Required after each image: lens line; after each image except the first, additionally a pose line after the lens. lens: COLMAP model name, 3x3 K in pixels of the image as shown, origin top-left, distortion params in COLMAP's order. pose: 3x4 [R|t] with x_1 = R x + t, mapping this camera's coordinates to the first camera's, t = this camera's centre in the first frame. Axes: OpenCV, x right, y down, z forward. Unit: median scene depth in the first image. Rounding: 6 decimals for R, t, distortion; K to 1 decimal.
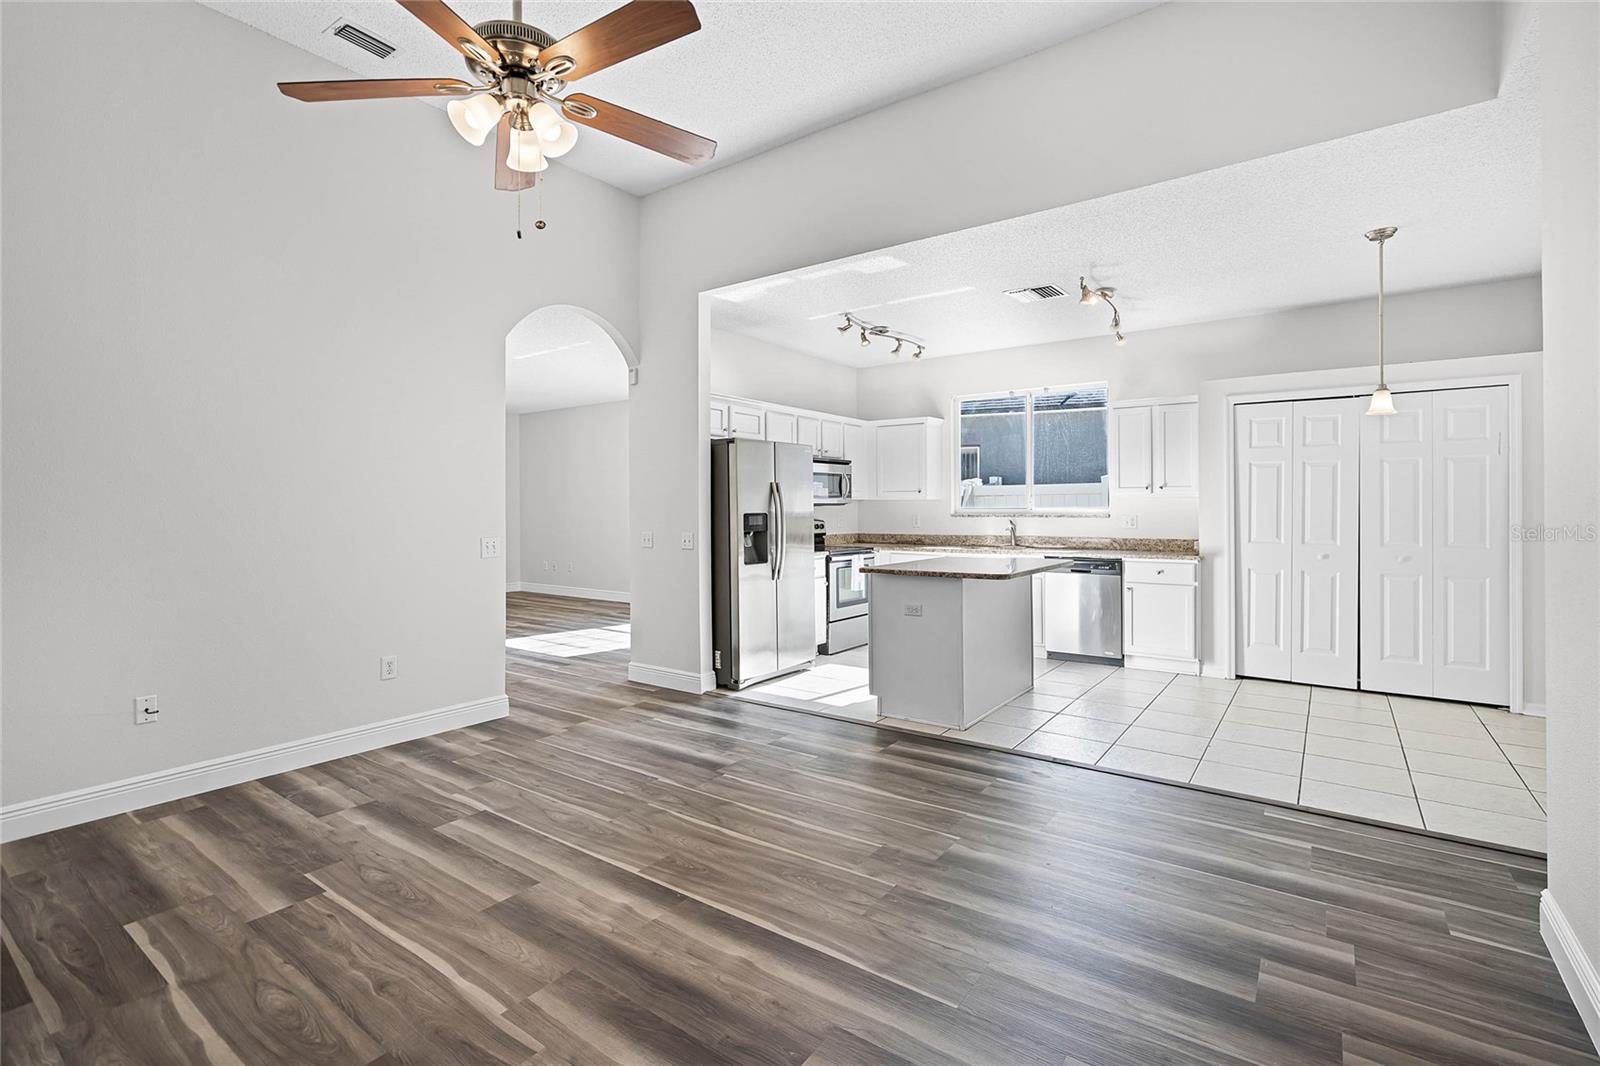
lens RADIAL K [[728.8, 0, 794.7], [0, 728.8, 508.6], [0, 0, 1]] dist [-0.000669, 0.000473]
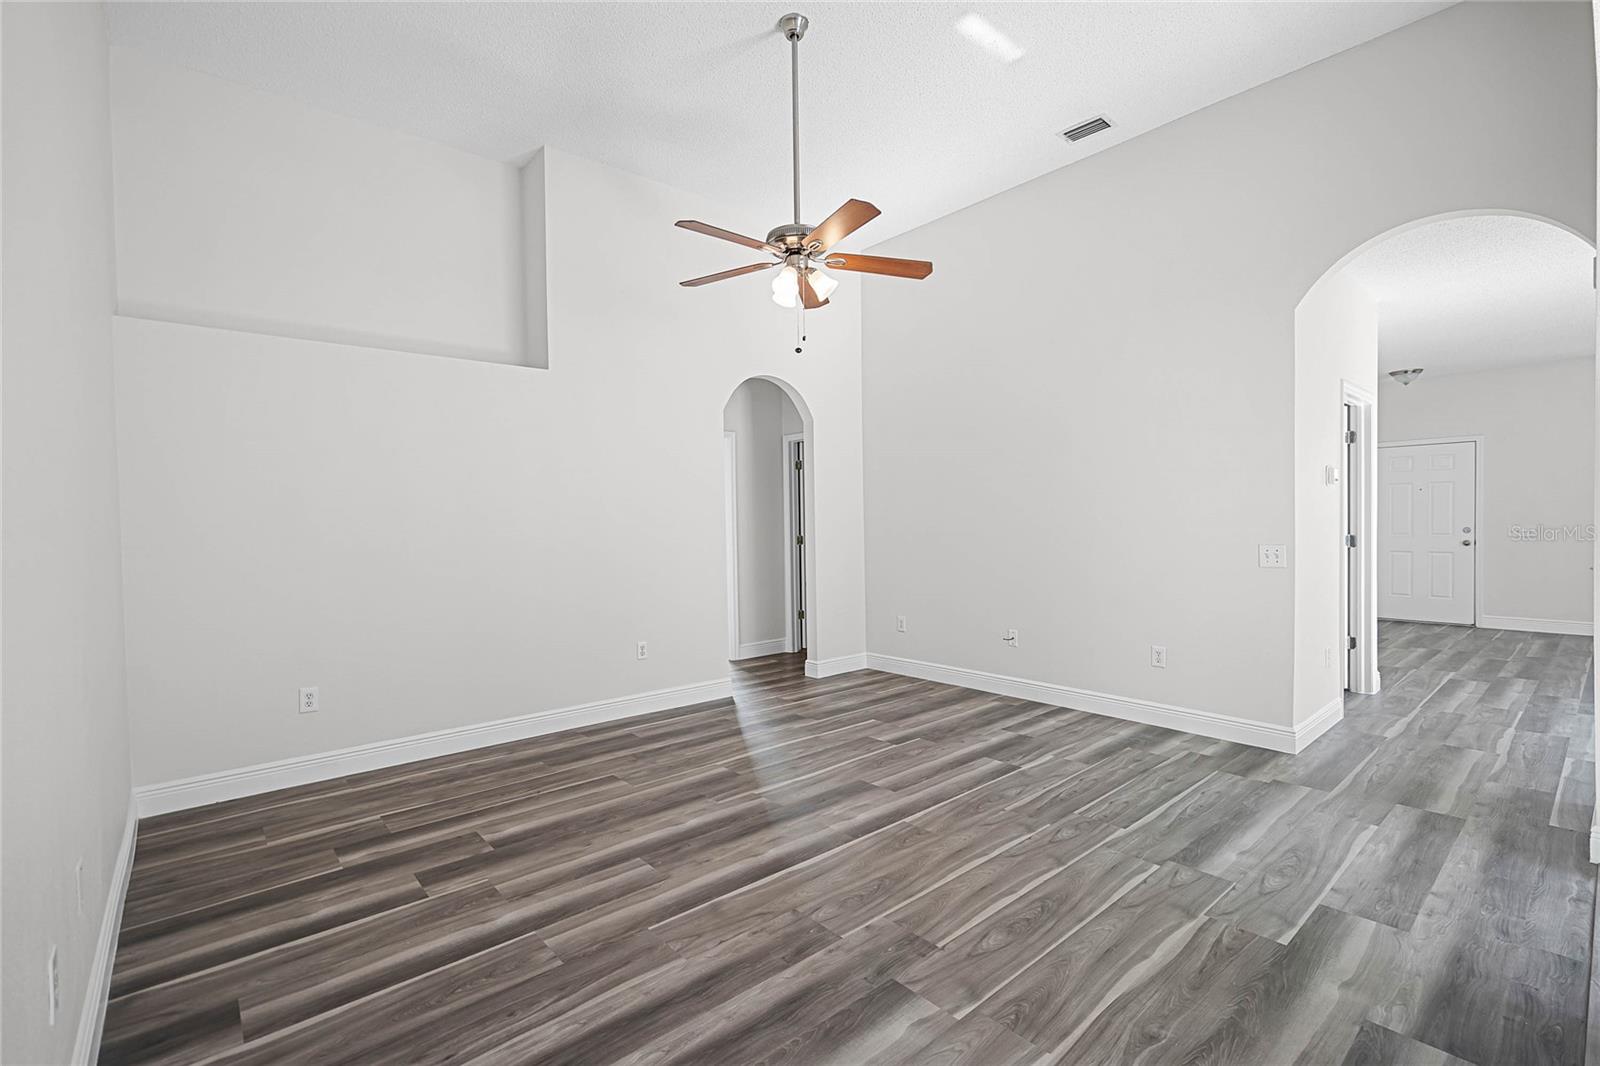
lens RADIAL K [[712.4, 0, 807.6], [0, 712.4, 537.6], [0, 0, 1]] dist [-0.004066, 0.000884]
pose [[-0.217993, 0.030973, -0.975459, 0.753109], [0.017548, 0.999459, 0.027814, -0.004624], [0.975793, -0.011054, -0.218418, 0.873757]]
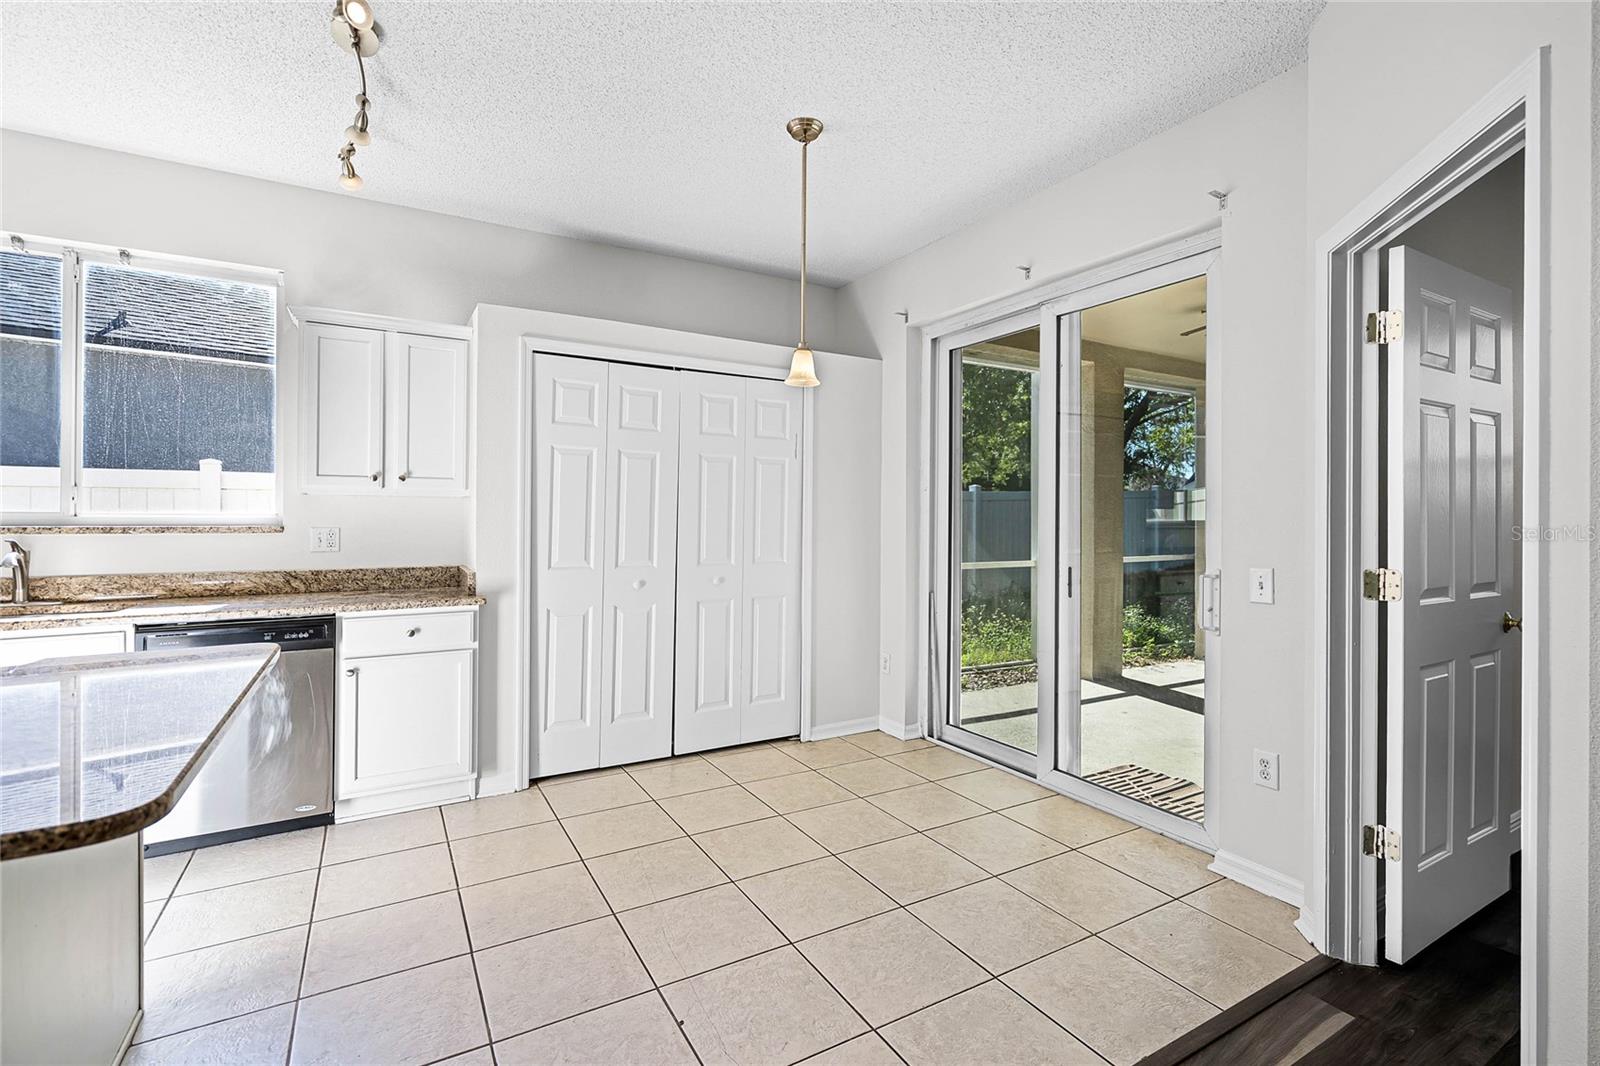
lens RADIAL K [[723.7, 0, 802.9], [0, 723.7, 512.0], [0, 0, 1]] dist [-0.002228, -0.000274]
pose [[0.393294, 0.010059, 0.919358, 0.197148], [-0.008165, 0.999939, -0.007448, -0.002283], [-0.919377, -0.004577, 0.393352, 0.880196]]
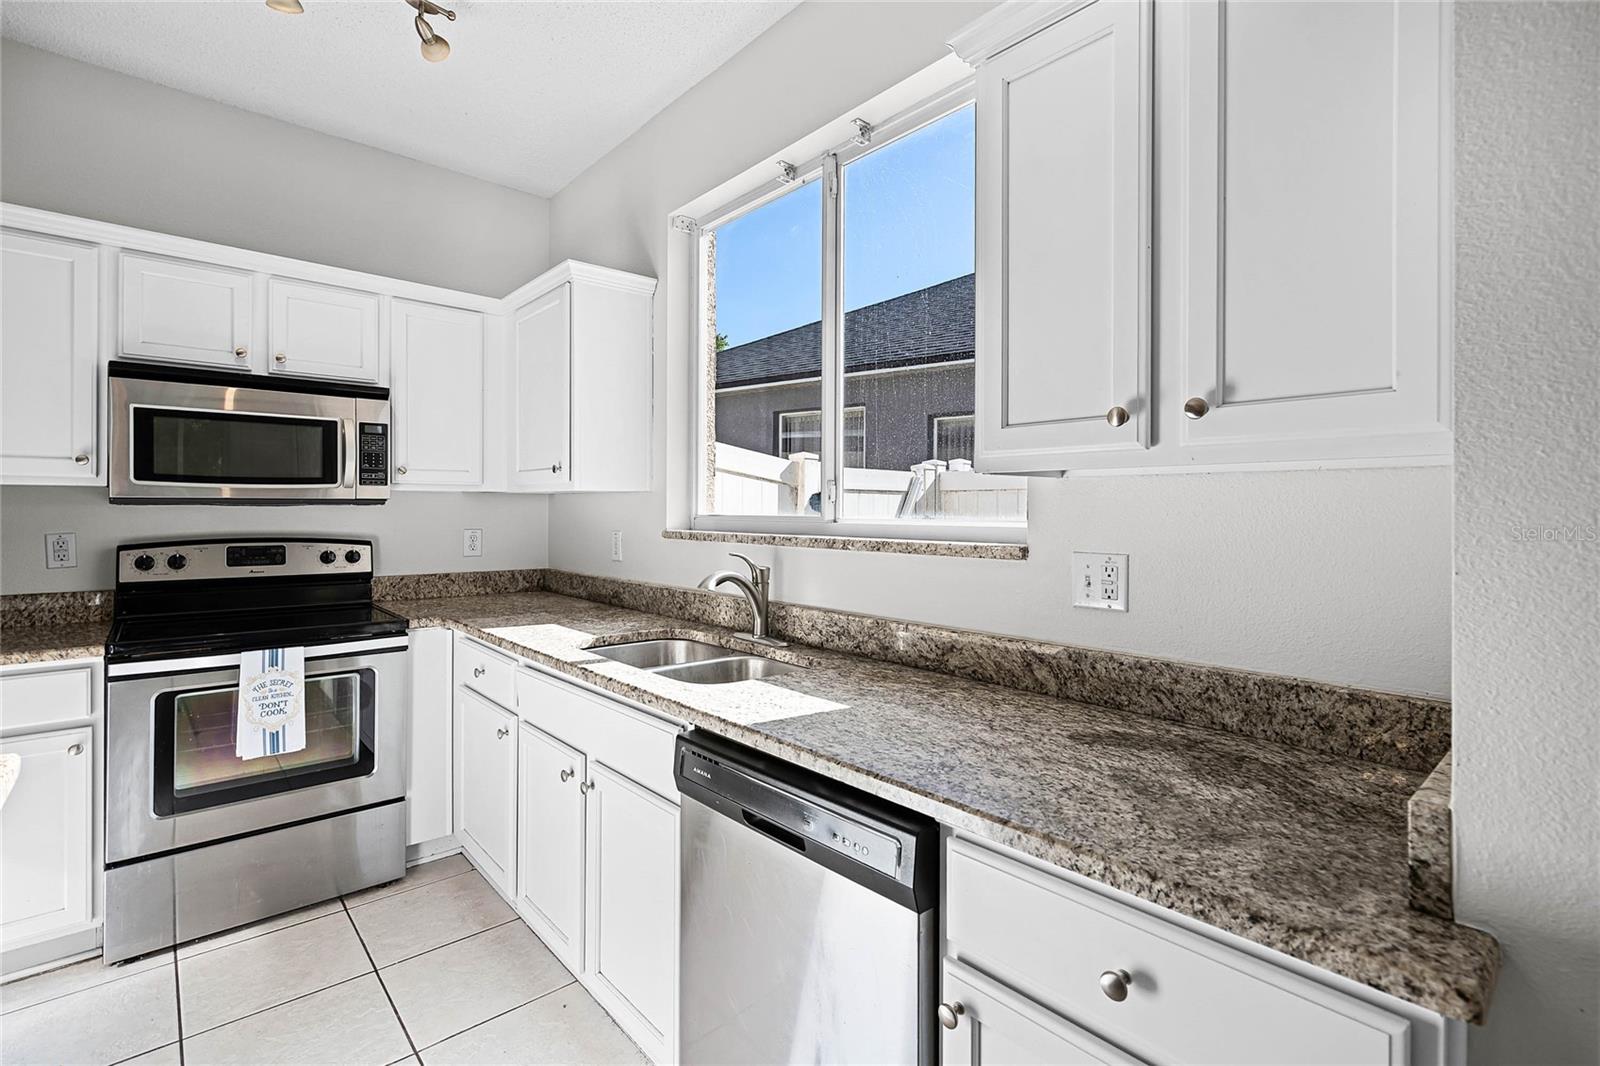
lens RADIAL K [[728.8, 0, 803.4], [0, 728.8, 511.0], [0, 0, 1]] dist [-0.003620, 0.000903]
pose [[0.978904, 0.008603, -0.204137, 0.794804], [-0.008709, 0.999962, 0.000380, -0.006550], [0.204133, 0.001406, 0.978942, 1.442541]]
